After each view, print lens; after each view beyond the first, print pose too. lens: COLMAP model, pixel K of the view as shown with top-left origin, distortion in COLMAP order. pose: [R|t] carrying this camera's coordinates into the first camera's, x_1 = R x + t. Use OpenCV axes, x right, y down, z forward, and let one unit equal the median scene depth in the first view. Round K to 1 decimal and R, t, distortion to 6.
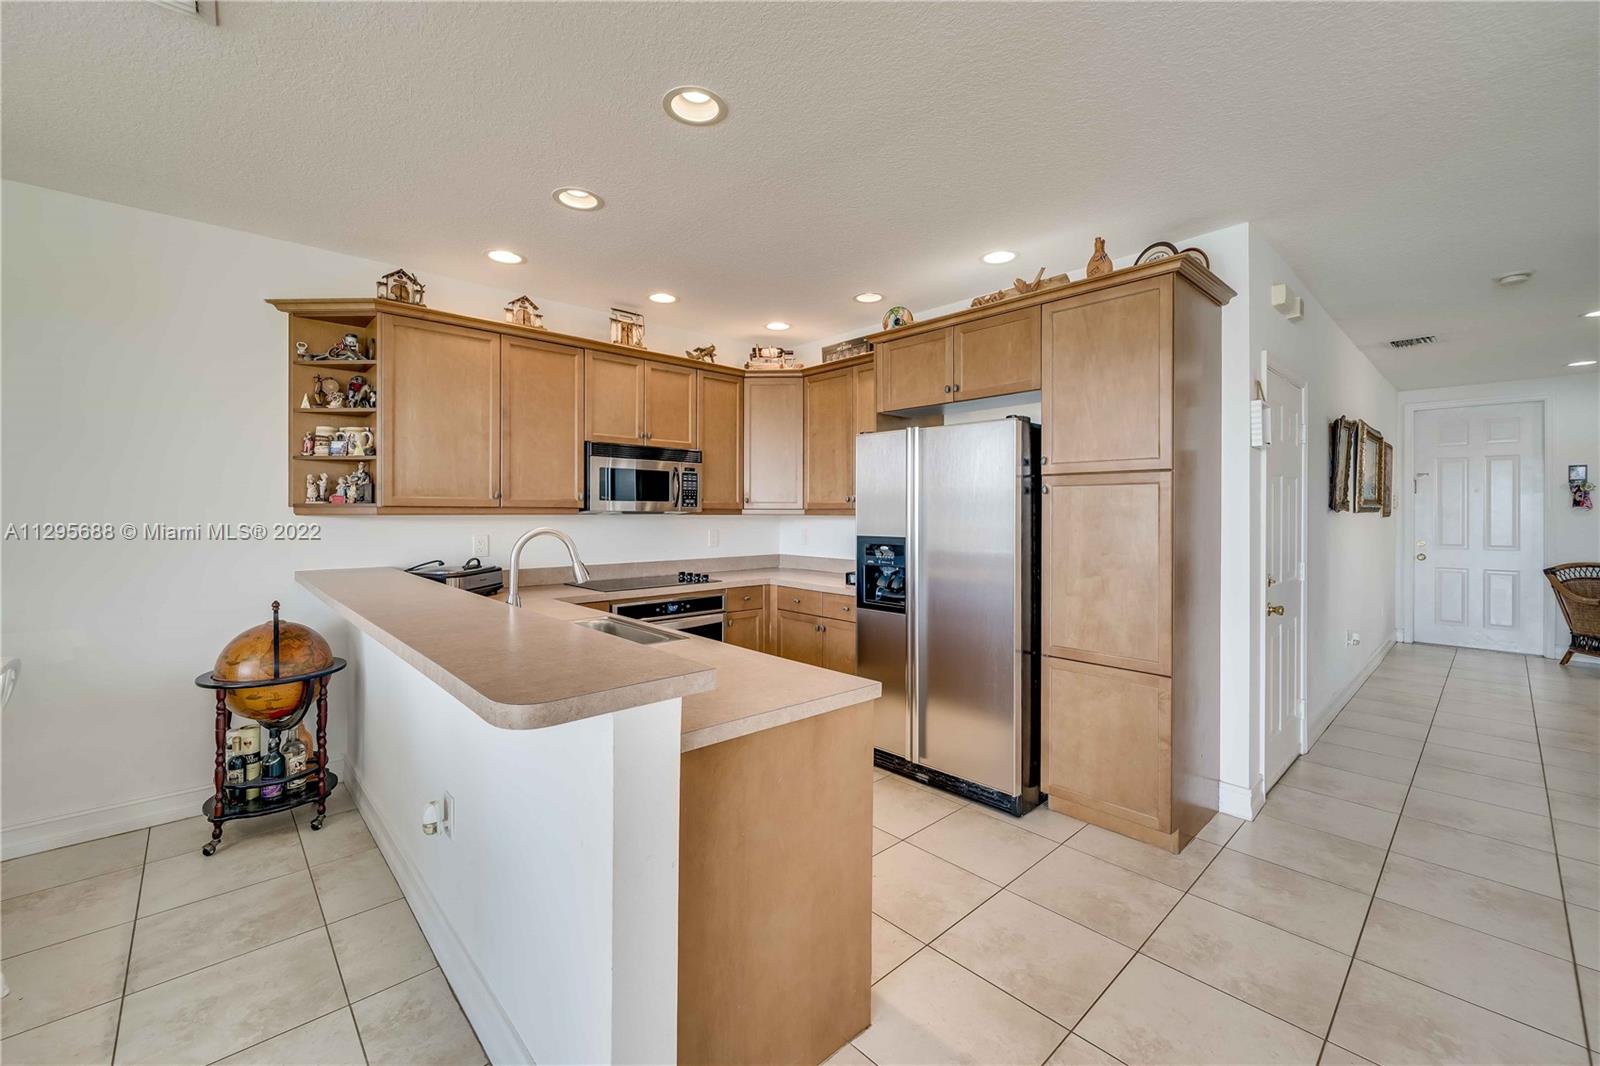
lens RADIAL K [[641.5, 0, 805.3], [0, 641.5, 510.9], [0, 0, 1]] dist [-0.001632, 0.000169]
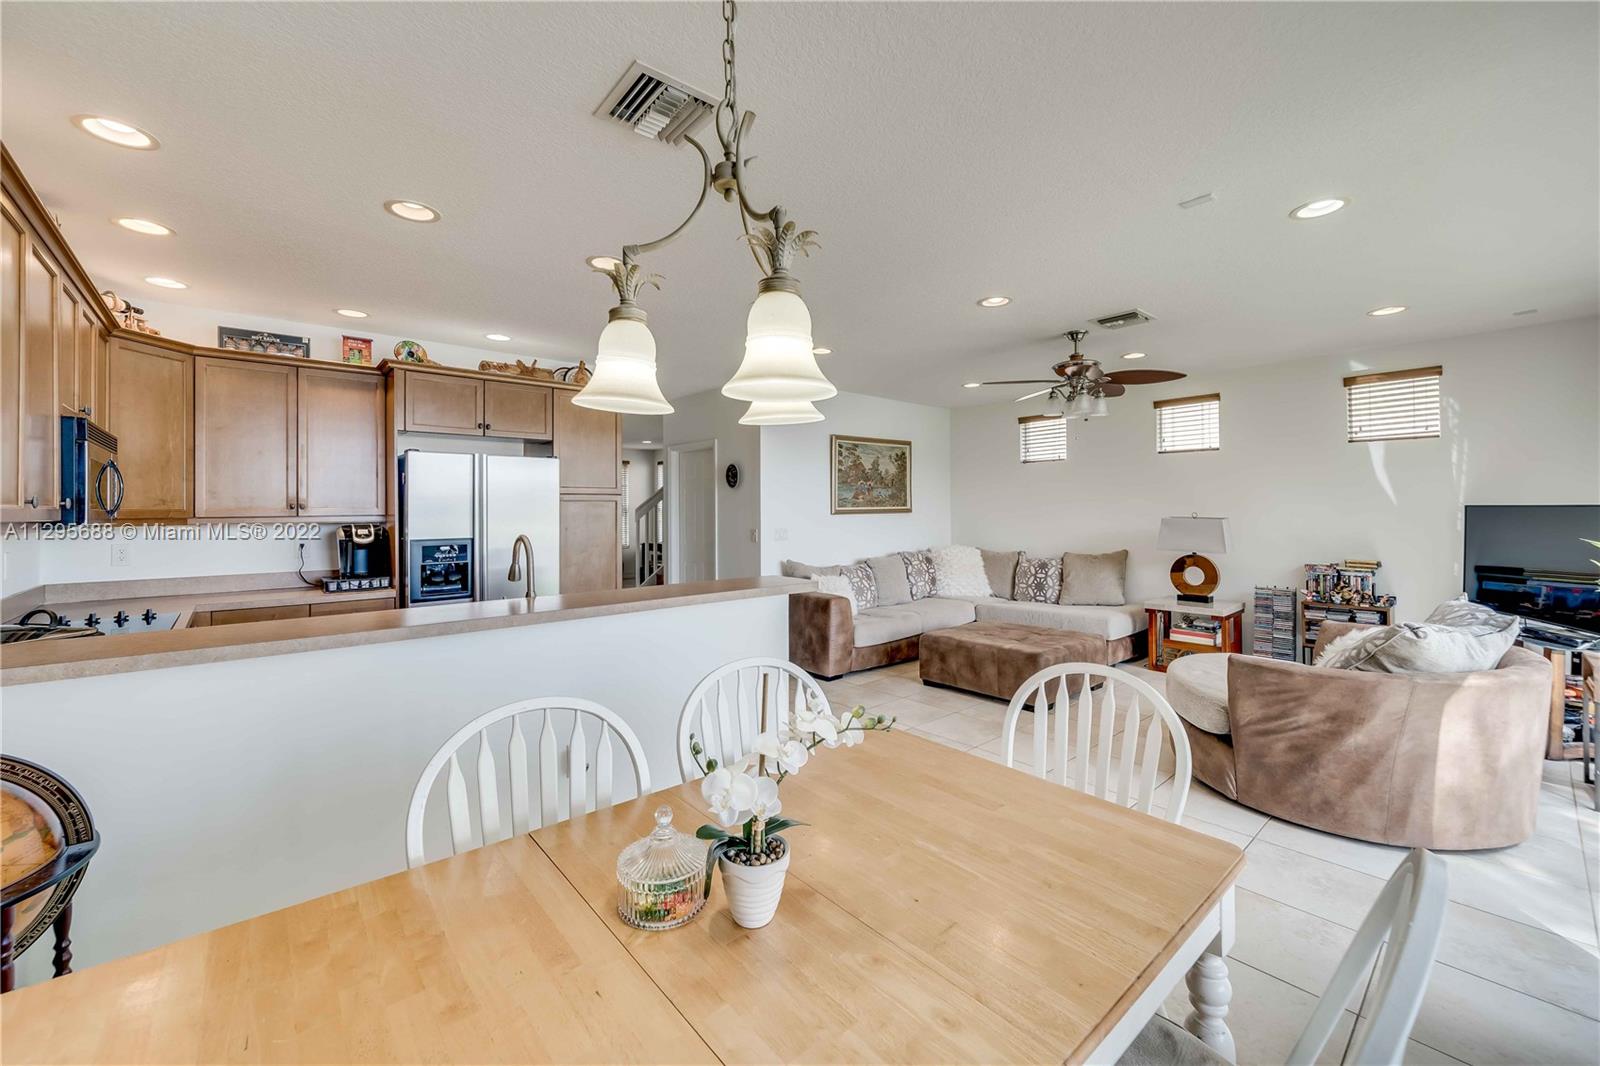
lens RADIAL K [[641.5, 0, 793.5], [0, 641.5, 499.5], [0, 0, 1]] dist [-0.001632, 0.000169]
pose [[0.040635, 0.013680, 0.999080, -1.092210], [0.003563, 0.999898, -0.013836, -0.015819], [-0.999168, 0.004122, 0.040582, 0.294696]]
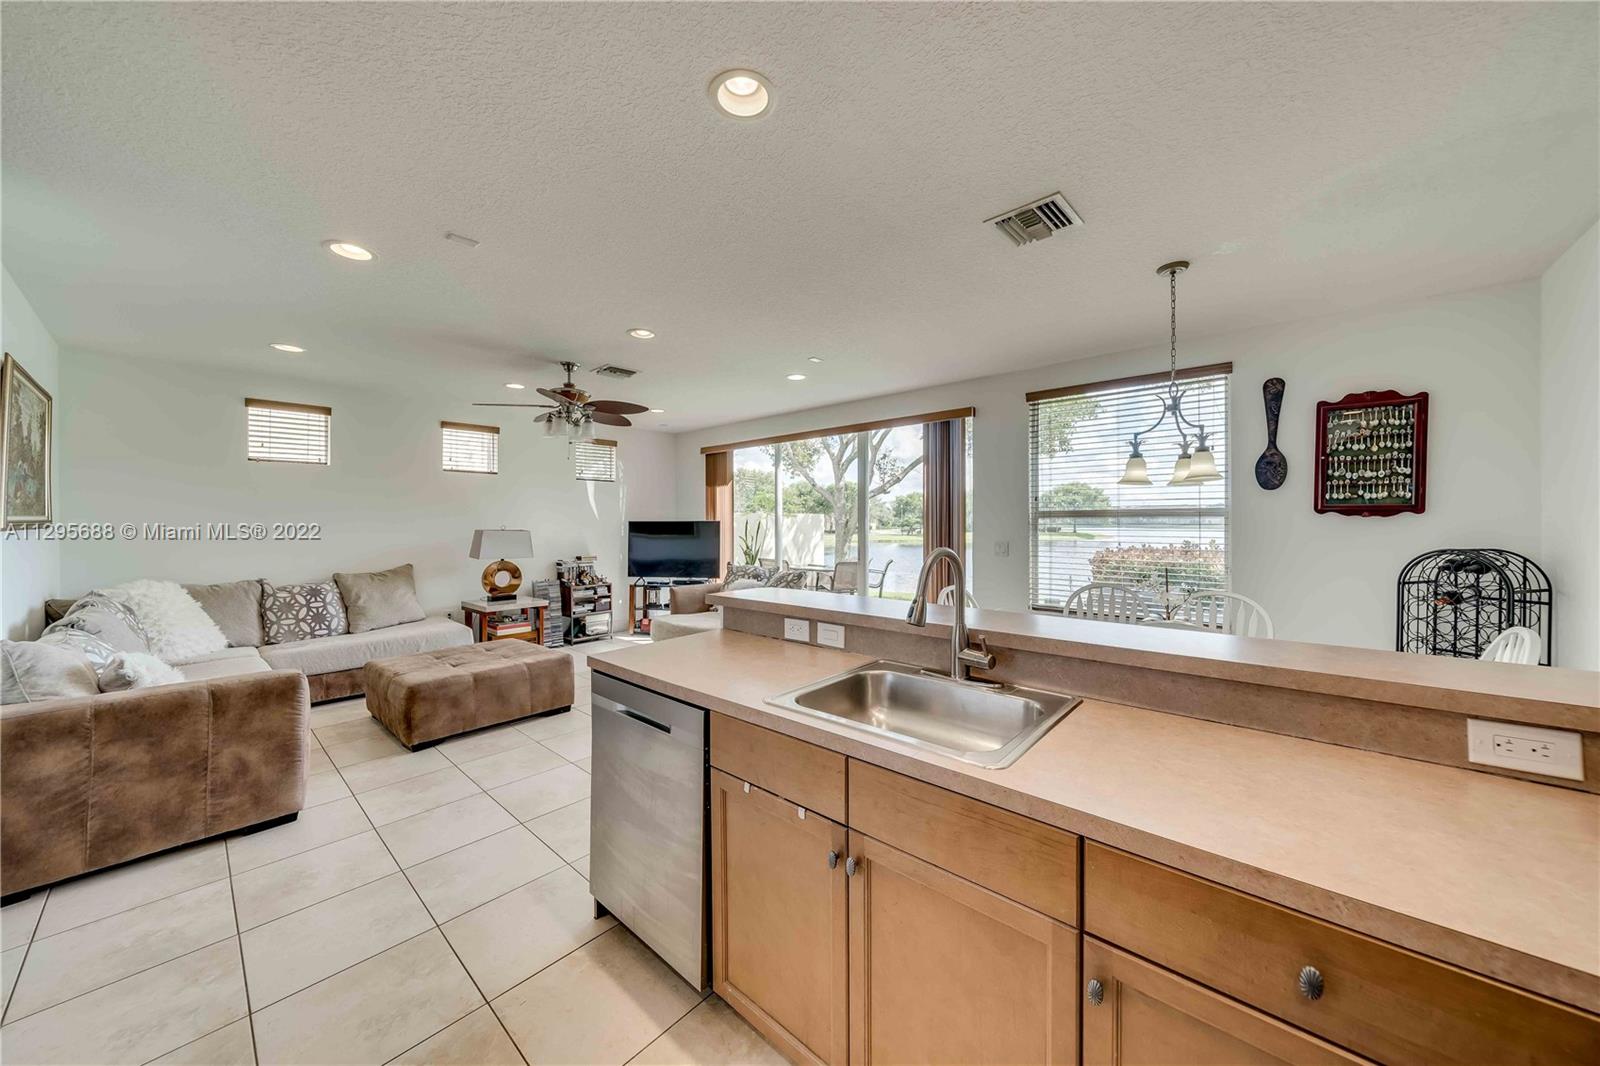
lens RADIAL K [[554.9, 0, 804.4], [0, 554.9, 525.4], [0, 0, 1]] dist [-0.006841, 0.000425]
pose [[-0.995188, 0.002225, -0.097963, -0.116371], [0.001997, 0.999995, 0.002425, -0.004048], [0.097968, 0.002218, -0.995187, 1.140949]]
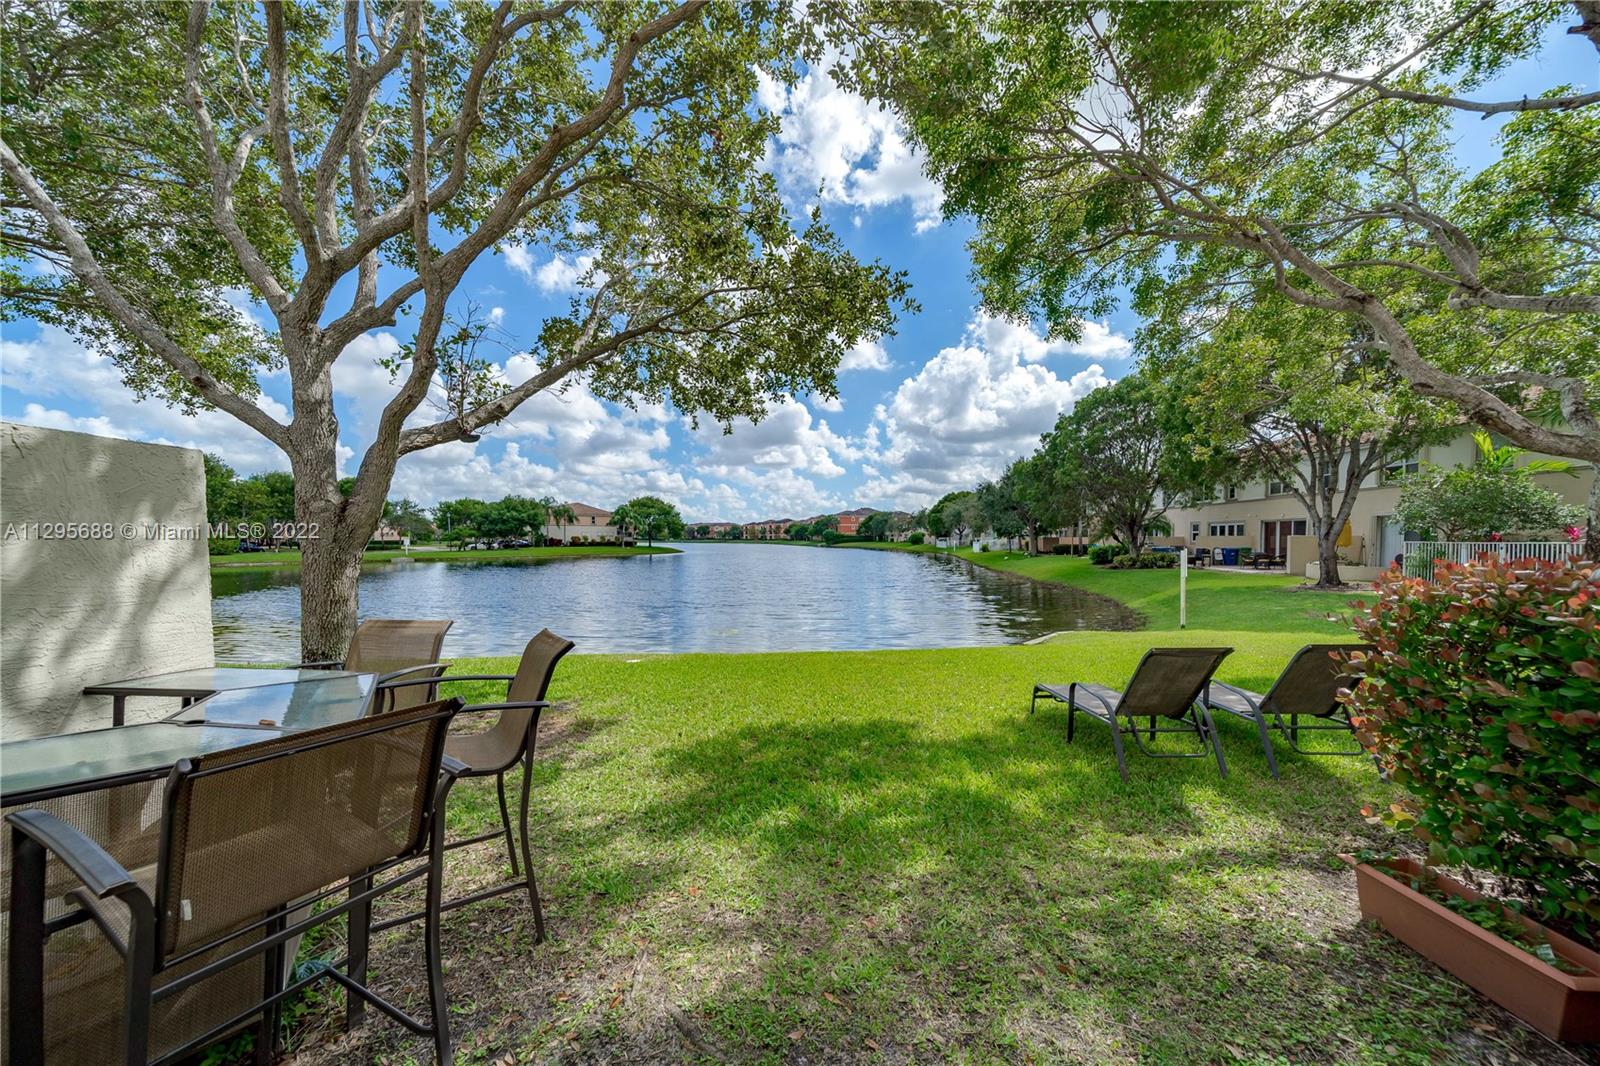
lens RADIAL K [[554.9, 0, 800.6], [0, 554.9, 578.2], [0, 0, 1]] dist [-0.006841, 0.000425]
pose [[-0.665014, 0.050969, -0.745089, -0.510124], [-0.001532, 0.997573, 0.069608, 0.054635], [0.746829, 0.047432, -0.663322, -0.899023]]
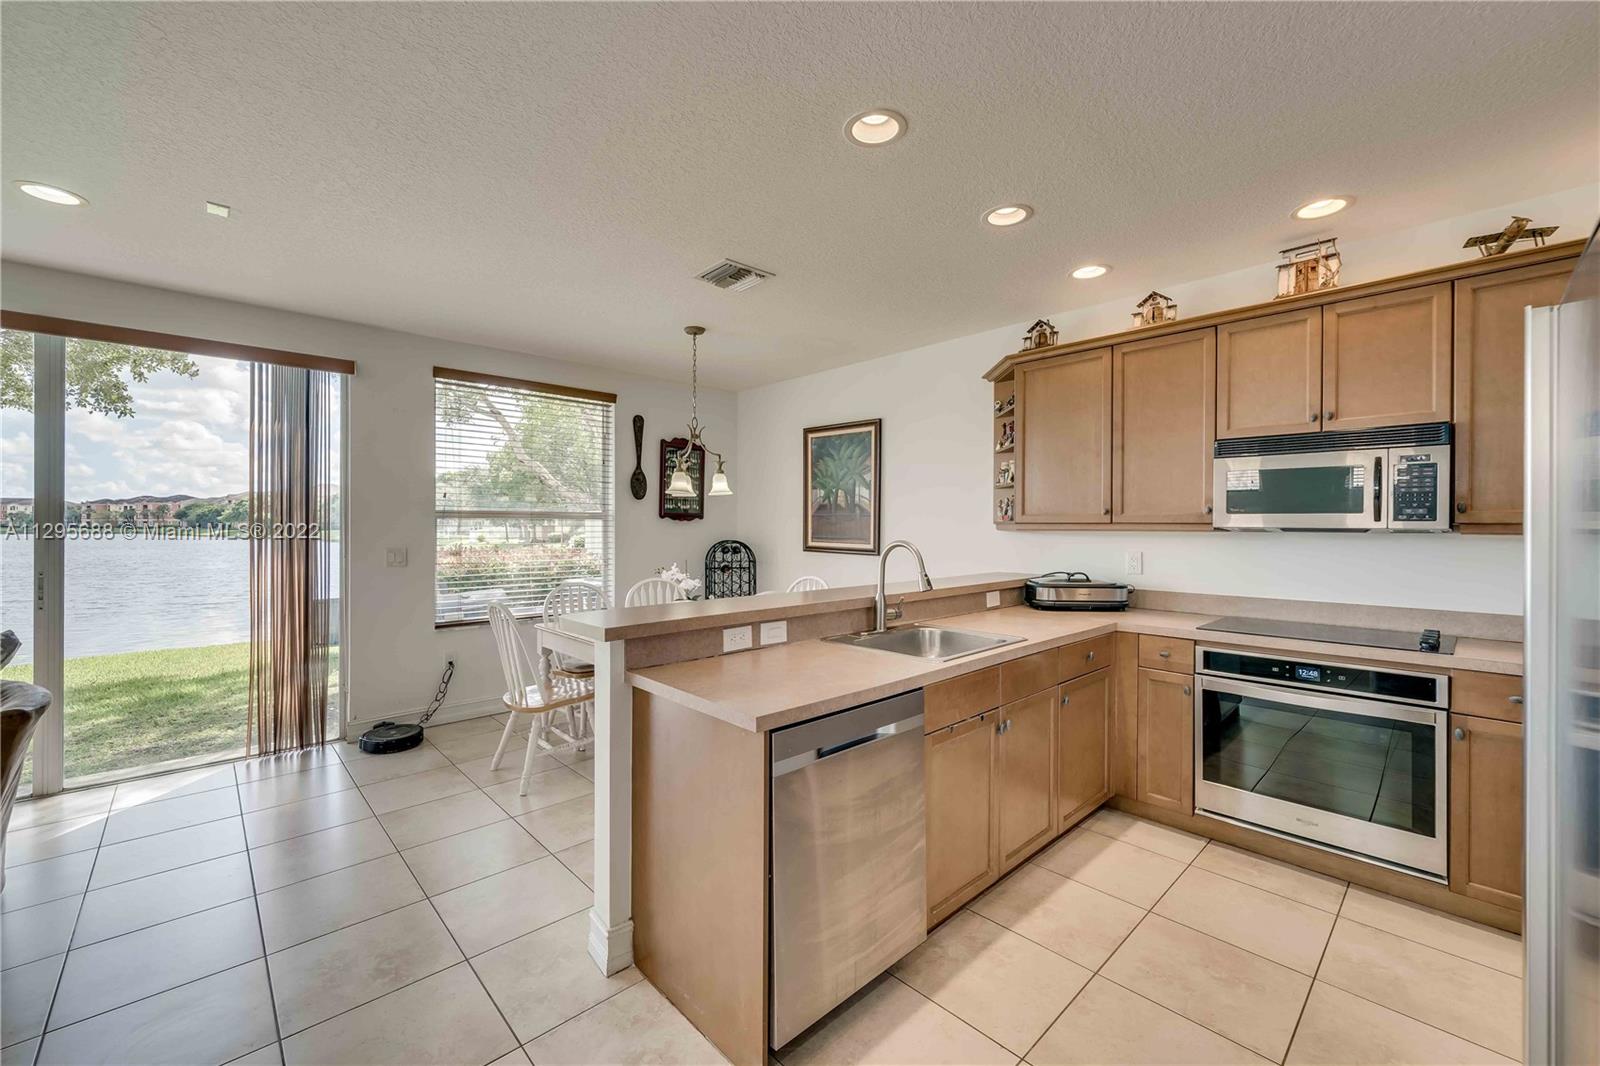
lens RADIAL K [[641.5, 0, 796.4], [0, 641.5, 527.0], [0, 0, 1]] dist [-0.001632, 0.000169]
pose [[0.006388, 0.001690, -0.999978, 0.530961], [-0.000023, 0.999999, 0.001690, -0.001802], [0.999980, 0.000012, 0.006388, 0.543275]]
